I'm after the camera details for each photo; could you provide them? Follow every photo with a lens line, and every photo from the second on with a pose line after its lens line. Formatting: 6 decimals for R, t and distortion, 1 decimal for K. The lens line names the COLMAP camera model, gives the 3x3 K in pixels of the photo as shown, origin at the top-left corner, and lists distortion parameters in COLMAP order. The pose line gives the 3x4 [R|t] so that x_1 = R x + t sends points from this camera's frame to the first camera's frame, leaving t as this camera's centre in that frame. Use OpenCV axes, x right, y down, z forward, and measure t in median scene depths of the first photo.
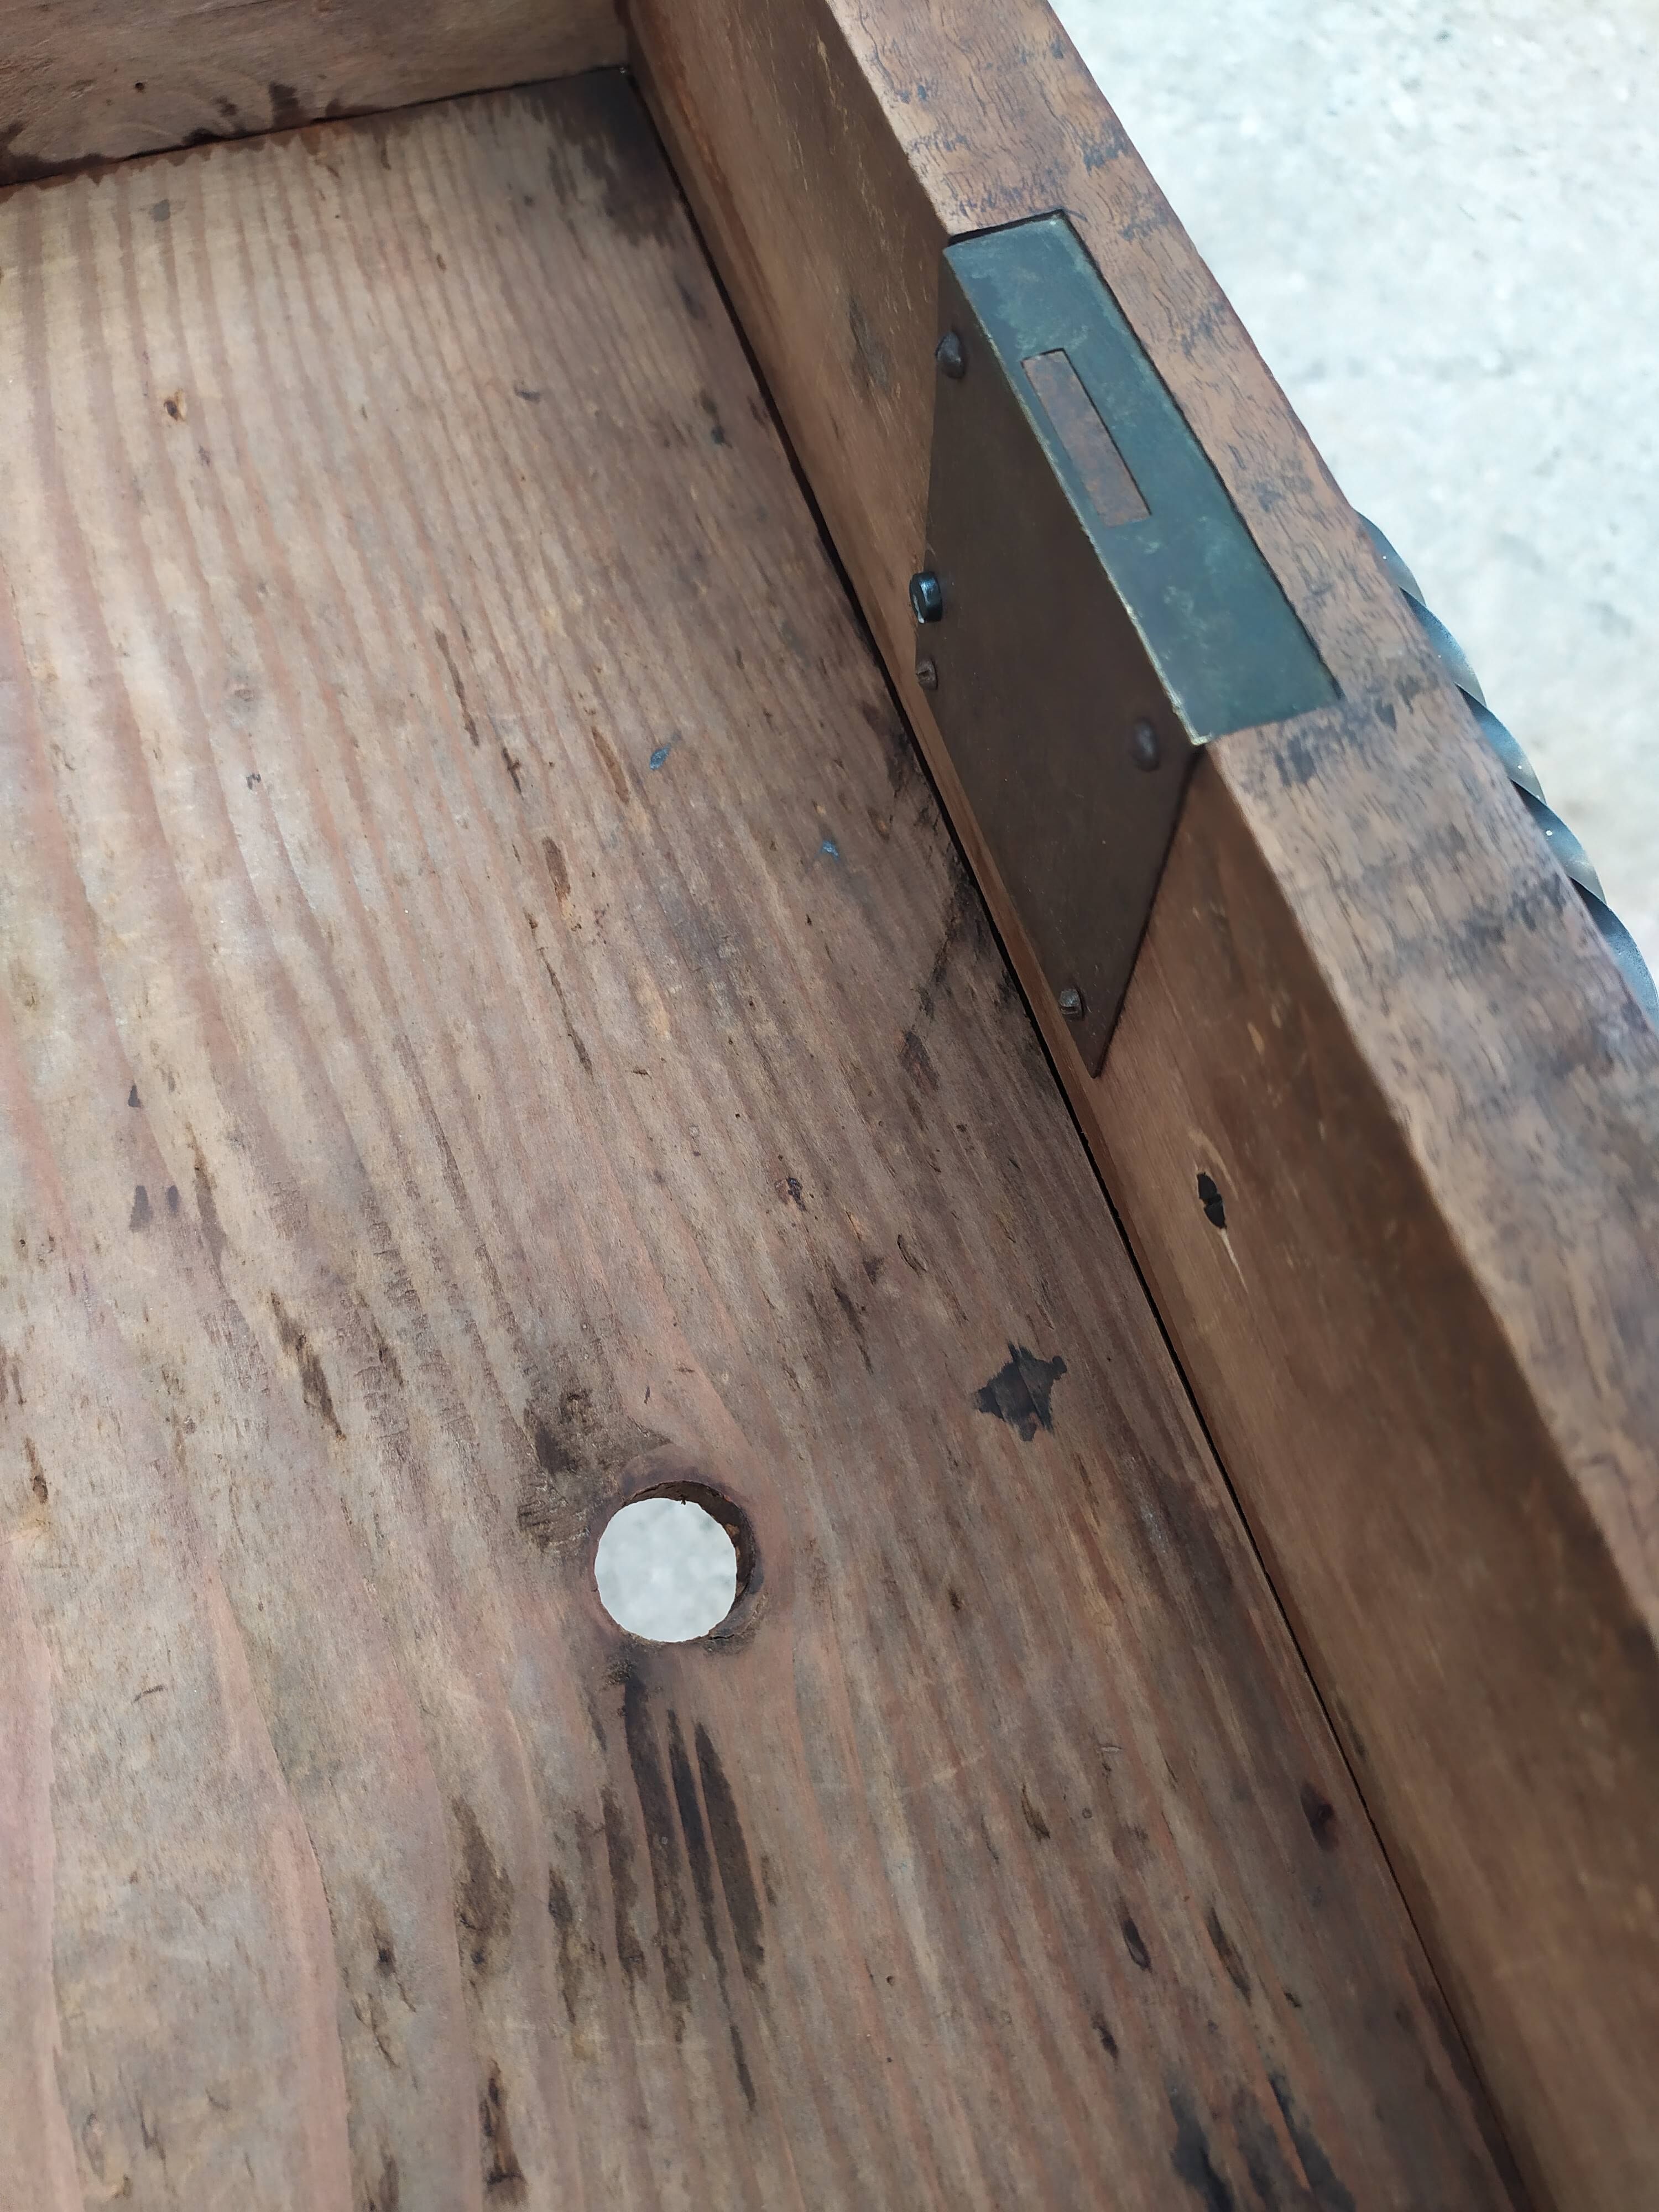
lens RADIAL K [[1706.4, 0, 829.5], [0, 1706.4, 1106.0], [0, 0, 1]] dist [0.007068, 0.003356]
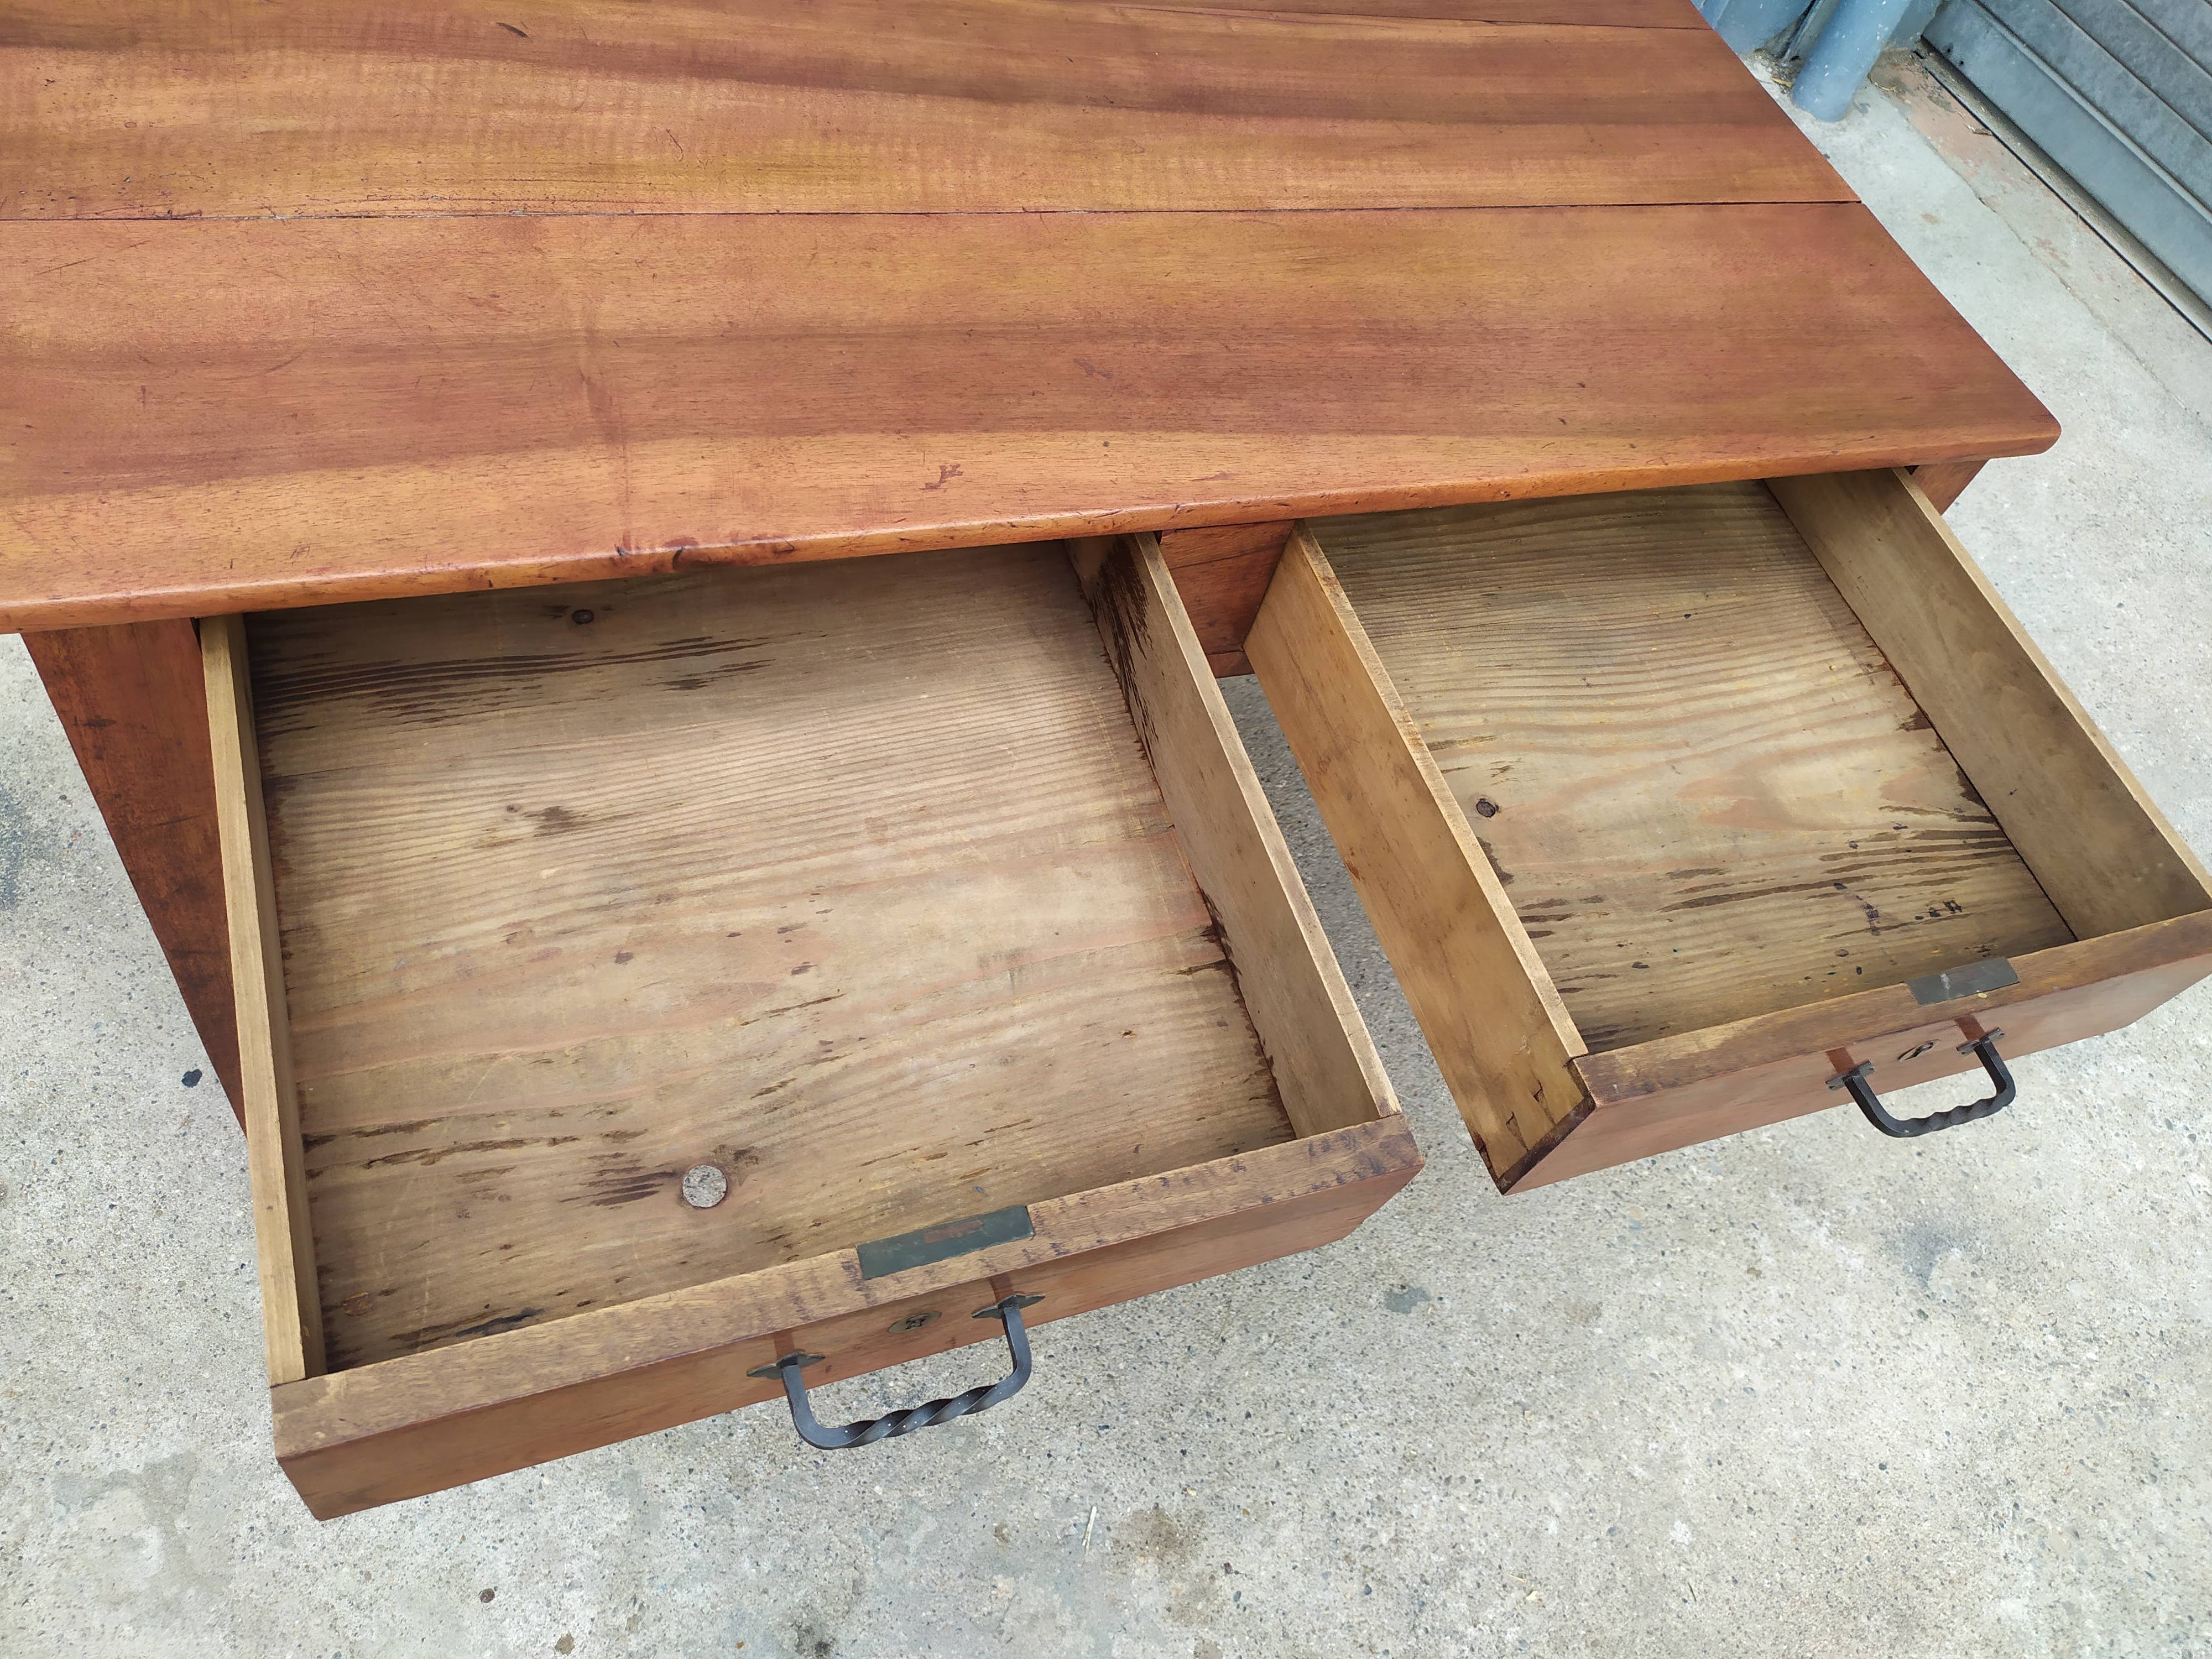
lens RADIAL K [[1641.8, 0, 1106.0], [0, 1641.8, 829.5], [0, 0, 1]] dist [0.065086, -0.070092]
pose [[0.020387, 0.828136, -0.560156, 1.172676], [-0.981077, 0.124468, 0.148308, -1.093824], [0.192541, 0.546532, 0.815003, -1.935767]]
